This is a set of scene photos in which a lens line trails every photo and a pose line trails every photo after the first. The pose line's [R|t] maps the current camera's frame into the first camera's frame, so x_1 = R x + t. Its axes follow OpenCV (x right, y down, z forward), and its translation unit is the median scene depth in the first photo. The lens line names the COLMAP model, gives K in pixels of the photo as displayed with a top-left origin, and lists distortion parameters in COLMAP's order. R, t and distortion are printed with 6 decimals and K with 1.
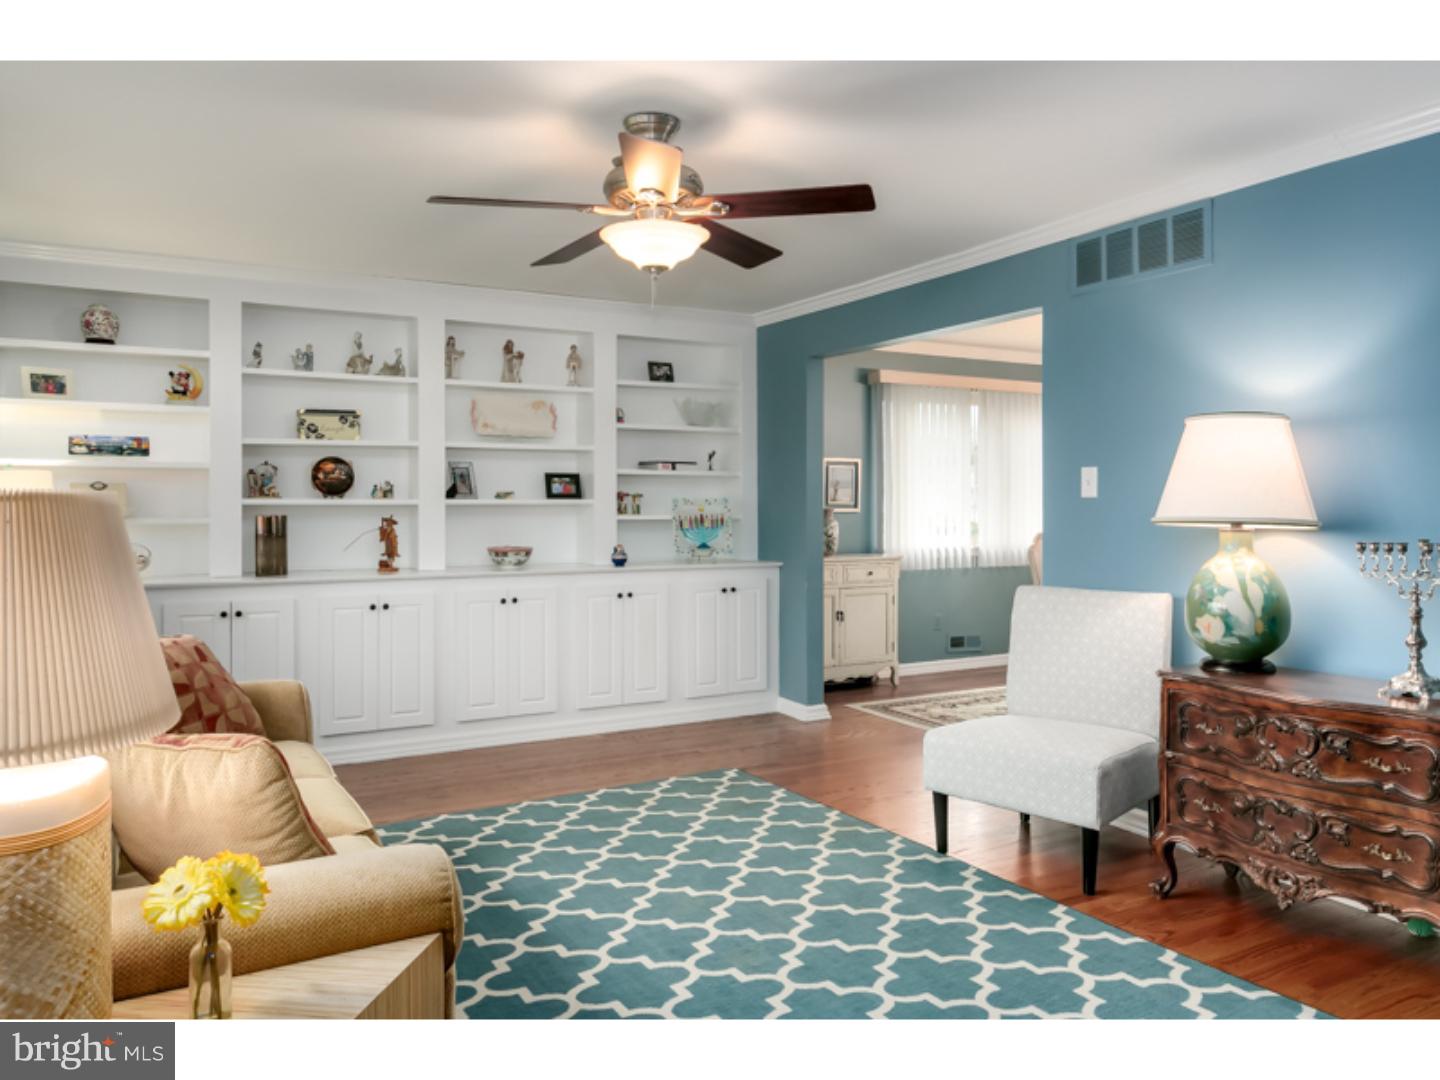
lens RADIAL K [[991.1, 0, 722.2], [0, 991.1, 515.5], [0, 0, 1]] dist [-0.000058, 0.005169]
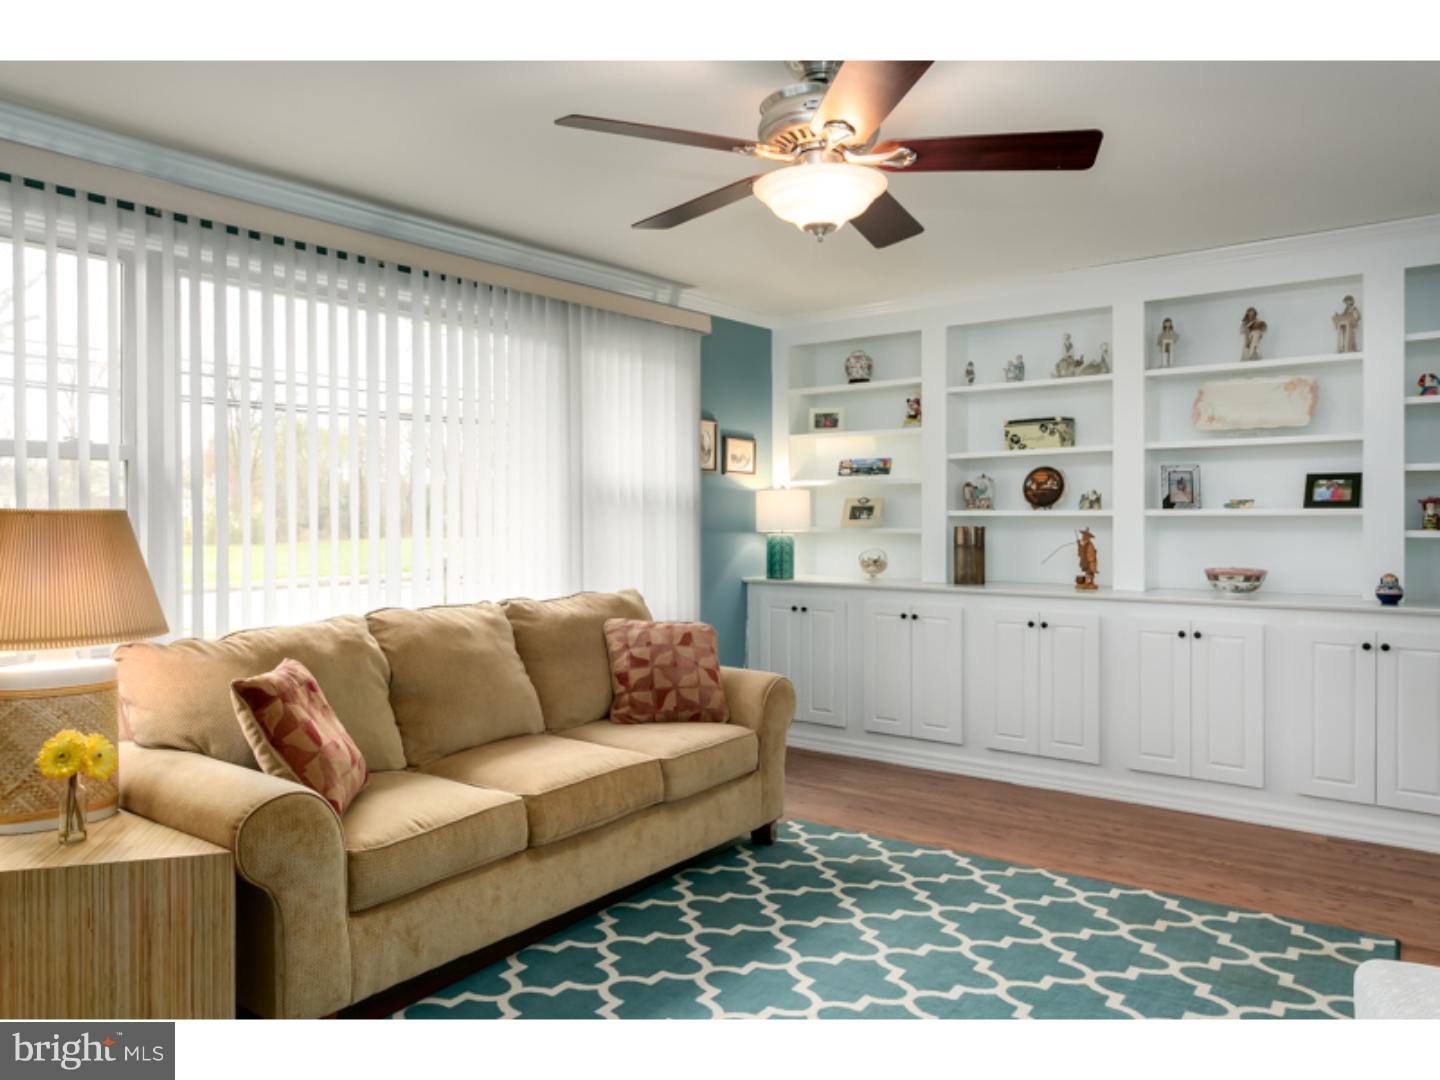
lens RADIAL K [[973.5, 0, 759.1], [0, 973.5, 519.4], [0, 0, 1]] dist [-0.001447, 0.001757]
pose [[0.426179, -0.004498, -0.904628, 0.358165], [-0.016338, 0.999786, -0.012668, 0.008817], [0.904491, 0.020179, 0.426015, 0.355796]]
